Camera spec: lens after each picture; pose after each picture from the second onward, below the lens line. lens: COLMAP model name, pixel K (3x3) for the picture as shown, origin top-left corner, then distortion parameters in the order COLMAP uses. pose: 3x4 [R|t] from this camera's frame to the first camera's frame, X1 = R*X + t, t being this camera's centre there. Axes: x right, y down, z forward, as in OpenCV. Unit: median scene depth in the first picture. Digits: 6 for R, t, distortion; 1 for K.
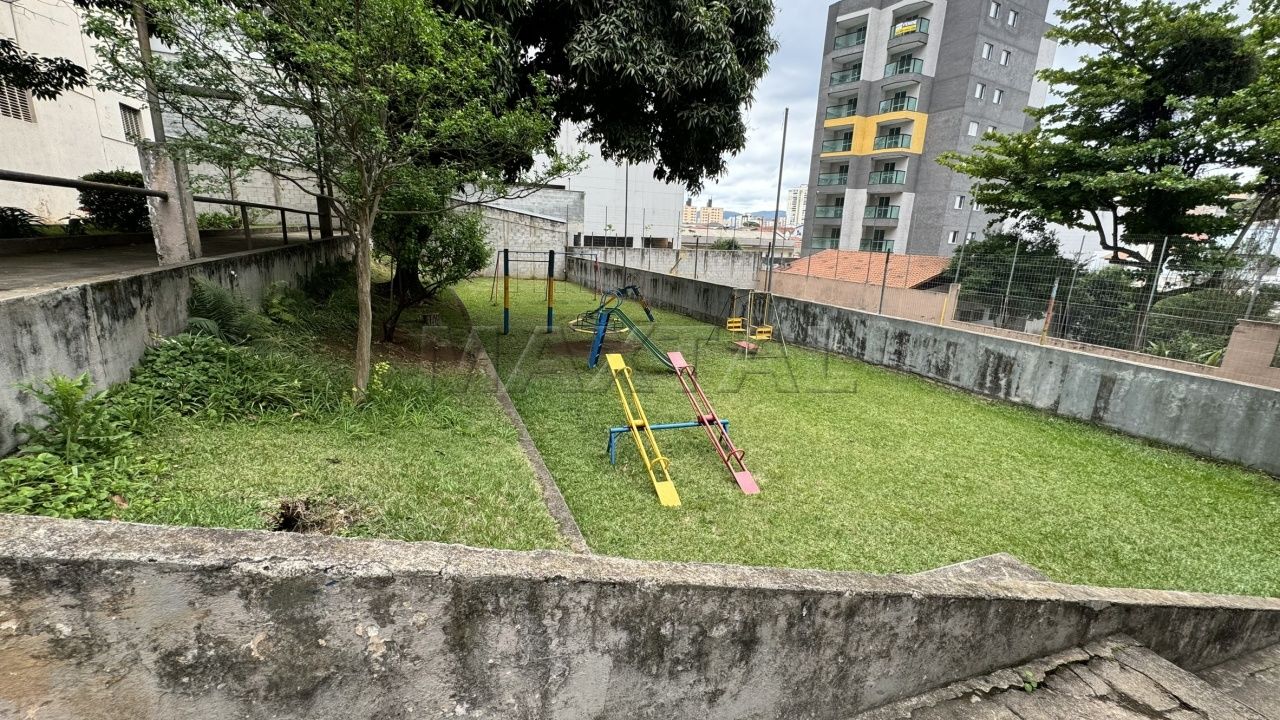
lens RADIAL K [[507.5, 0, 642.6], [0, 507.5, 358.4], [0, 0, 1]] dist [-0.001318, -0.000039]
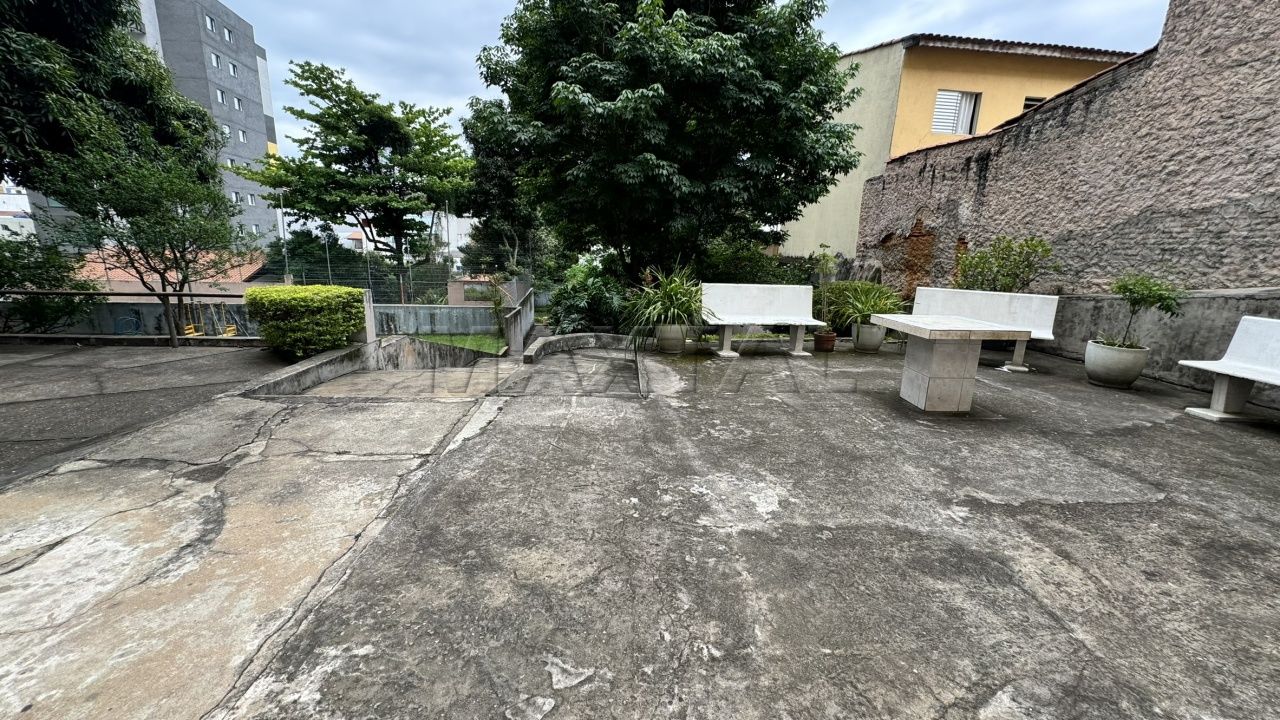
lens RADIAL K [[507.5, 0, 640.2], [0, 507.5, 359.0], [0, 0, 1]] dist [-0.001318, -0.000039]
pose [[0.302213, -0.253076, 0.919032, -0.317188], [0.210939, 0.957967, 0.194433, -0.004783], [-0.929609, 0.135099, 0.342894, -0.216202]]
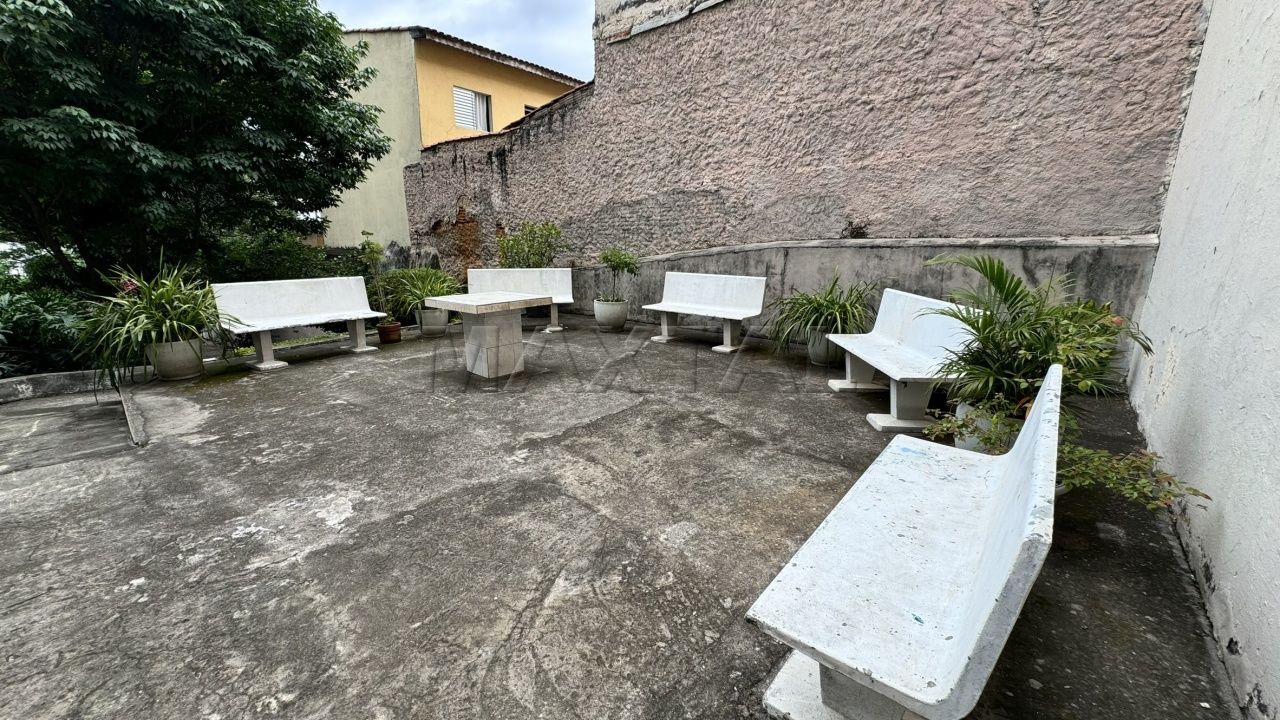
lens RADIAL K [[507.5, 0, 639.0], [0, 507.5, 359.7], [0, 0, 1]] dist [-0.001318, -0.000039]
pose [[-0.469295, -0.254031, 0.845713, -0.320840], [0.184435, 0.908407, 0.375208, -0.001845], [-0.863566, 0.332062, -0.379459, -0.223294]]
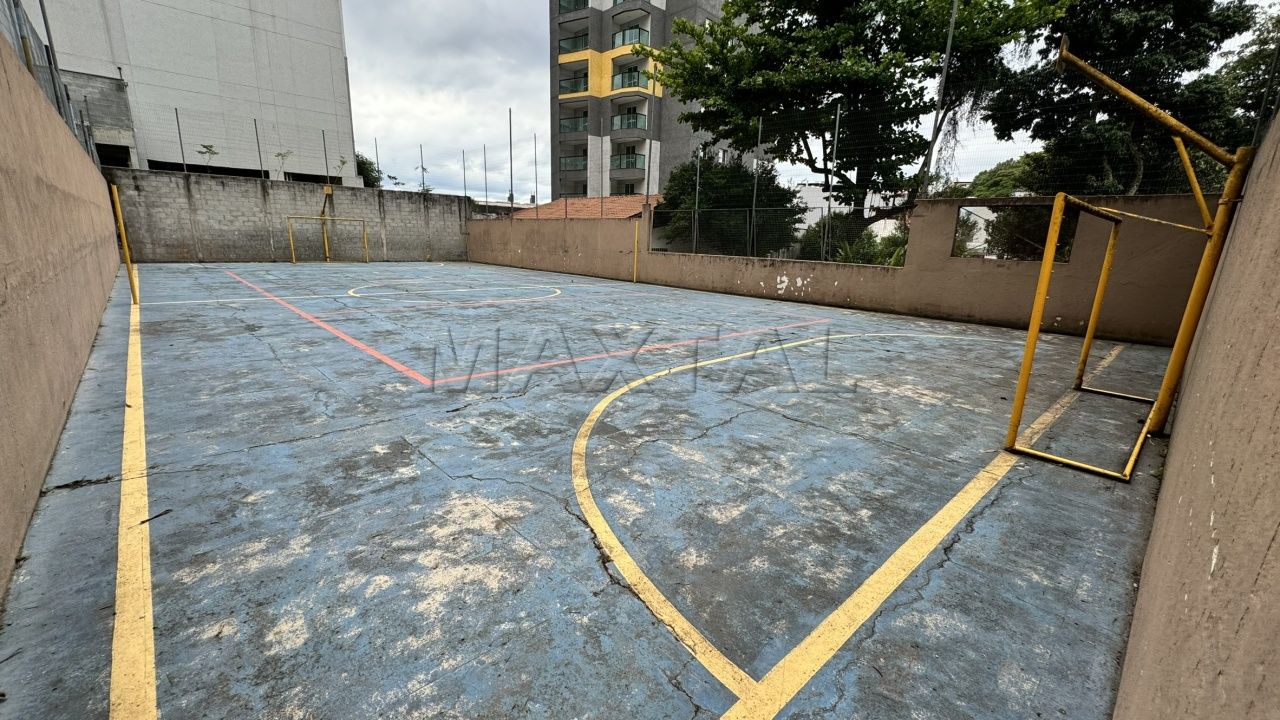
lens RADIAL K [[507.5, 0, 640.4], [0, 507.5, 357.7], [0, 0, 1]] dist [-0.001318, -0.000039]
pose [[0.951222, -0.082791, 0.297191, 0.328647], [0.082403, 0.996503, 0.013854, 0.070779], [-0.297299, 0.011311, 0.954718, 0.243370]]
